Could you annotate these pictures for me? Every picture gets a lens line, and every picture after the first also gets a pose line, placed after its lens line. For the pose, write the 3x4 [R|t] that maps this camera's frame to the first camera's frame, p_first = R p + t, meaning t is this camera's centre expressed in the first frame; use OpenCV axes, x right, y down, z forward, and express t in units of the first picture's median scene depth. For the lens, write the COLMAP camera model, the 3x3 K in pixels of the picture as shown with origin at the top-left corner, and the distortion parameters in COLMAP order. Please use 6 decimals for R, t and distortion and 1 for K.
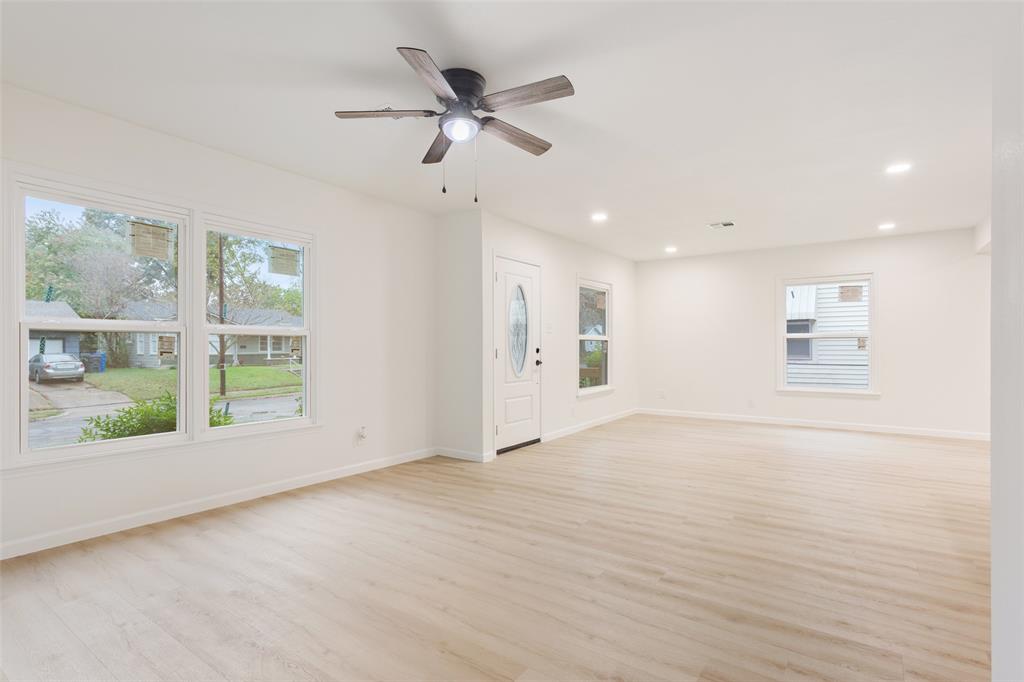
lens RADIAL K [[517.5, 0, 512.0], [0, 517.5, 341.0], [0, 0, 1]] dist [-0.001833, -0.000288]
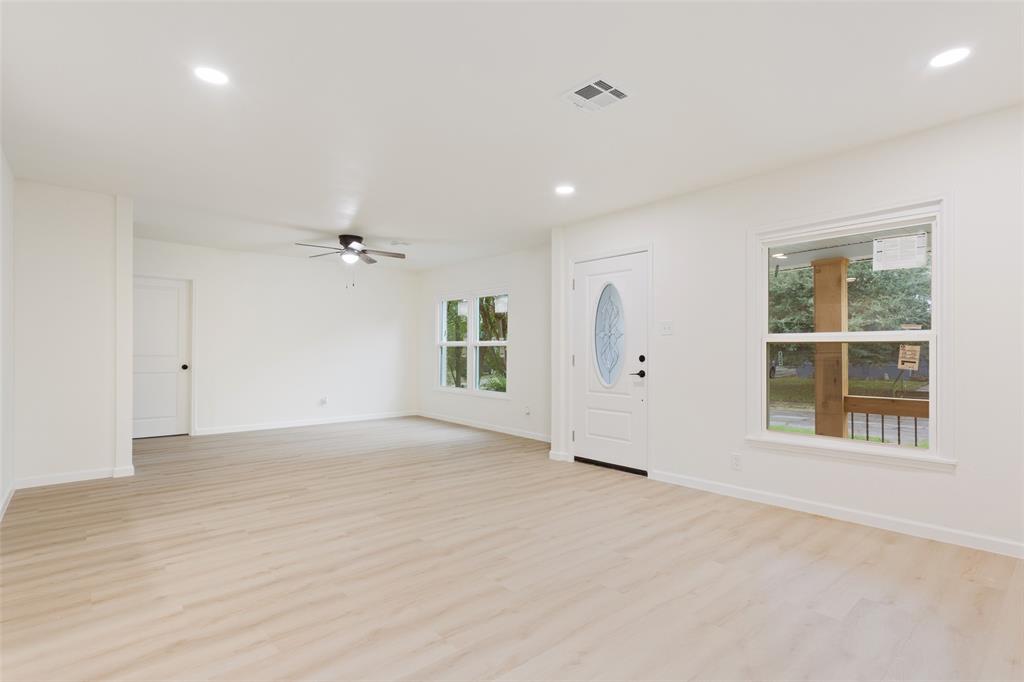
lens RADIAL K [[480.5, 0, 513.1], [0, 480.5, 347.8], [0, 0, 1]] dist [0.000594, 0.000146]
pose [[-0.229318, -0.009661, -0.973303, 1.415452], [0.005449, 0.999922, -0.011209, 0.015901], [0.973336, -0.007874, -0.229248, 1.710572]]
